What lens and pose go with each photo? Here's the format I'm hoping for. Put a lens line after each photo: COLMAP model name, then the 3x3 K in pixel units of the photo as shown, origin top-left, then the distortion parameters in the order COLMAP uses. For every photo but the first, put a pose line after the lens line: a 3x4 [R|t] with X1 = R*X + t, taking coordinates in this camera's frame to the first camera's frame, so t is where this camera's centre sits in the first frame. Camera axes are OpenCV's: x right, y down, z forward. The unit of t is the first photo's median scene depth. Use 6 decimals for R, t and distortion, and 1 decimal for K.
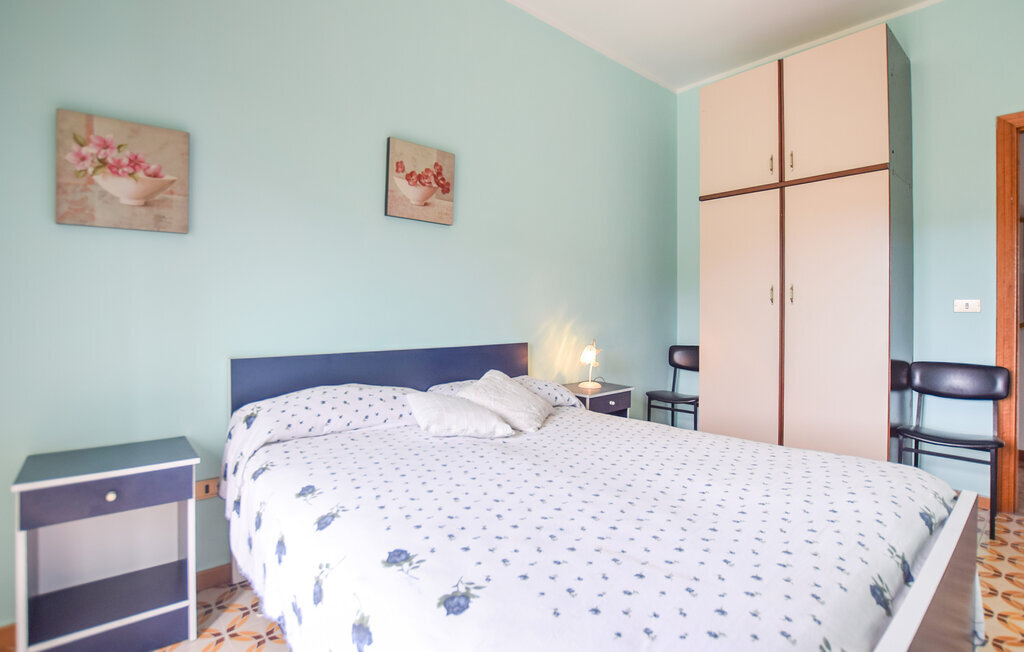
lens RADIAL K [[480.2, 0, 510.3], [0, 480.2, 315.2], [0, 0, 1]] dist [-0.000749, -0.000416]
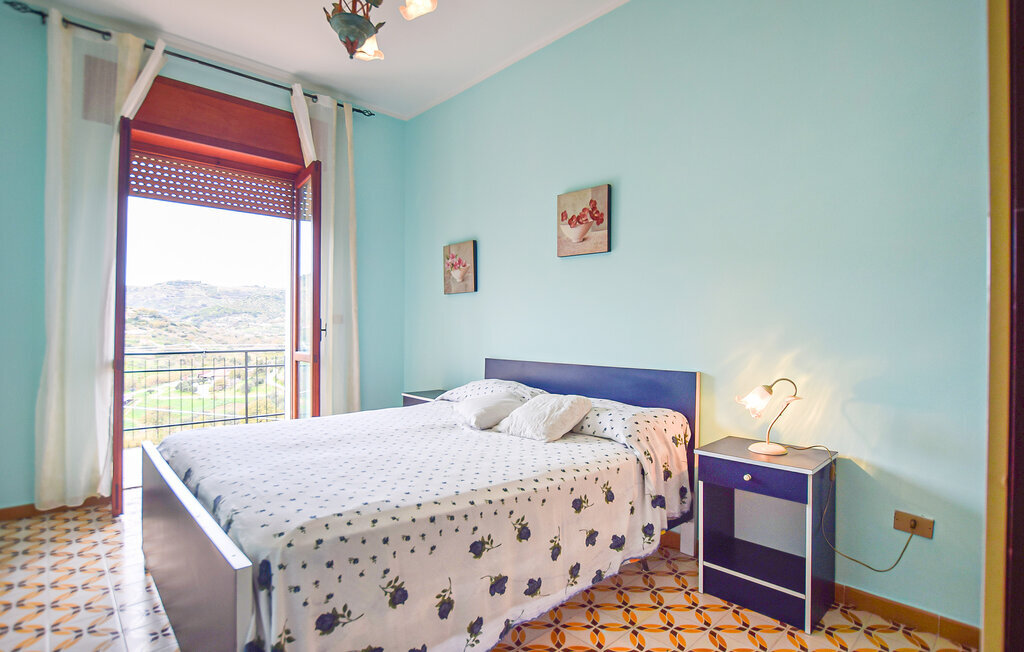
lens RADIAL K [[511.6, 0, 515.1], [0, 511.6, 325.3], [0, 0, 1]] dist [-0.004678, -0.000242]
pose [[0.057951, 0.003374, -0.998314, 1.056838], [-0.003802, 0.999988, 0.003159, -0.028884], [0.998312, 0.003612, 0.057963, 0.777058]]
